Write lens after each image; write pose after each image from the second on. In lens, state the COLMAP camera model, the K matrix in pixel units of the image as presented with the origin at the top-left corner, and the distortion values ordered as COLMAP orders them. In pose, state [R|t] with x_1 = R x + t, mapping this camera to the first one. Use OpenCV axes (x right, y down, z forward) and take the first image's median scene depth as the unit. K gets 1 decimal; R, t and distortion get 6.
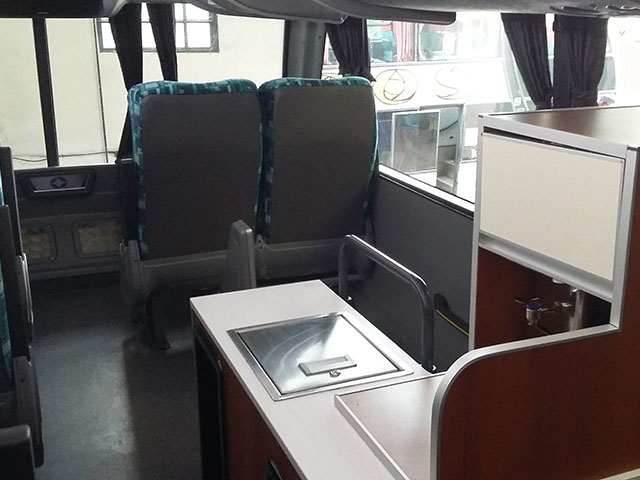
lens RADIAL K [[767.3, 0, 322.2], [0, 767.3, 239.5], [0, 0, 1]] dist [0.047058, 0.000000]
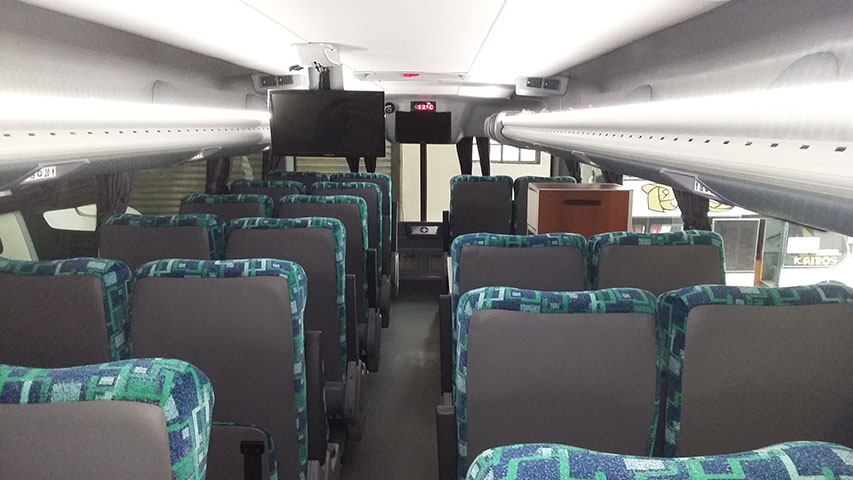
lens RADIAL K [[767.1, 0, 425.8], [0, 767.1, 240.3], [0, 0, 1]] dist [0.038682, -0.011079]
pose [[0.920916, 0.071676, -0.383113, 0.388592], [-0.124887, 0.985385, -0.115845, 0.173617], [0.369210, 0.154529, 0.916408, -0.717294]]
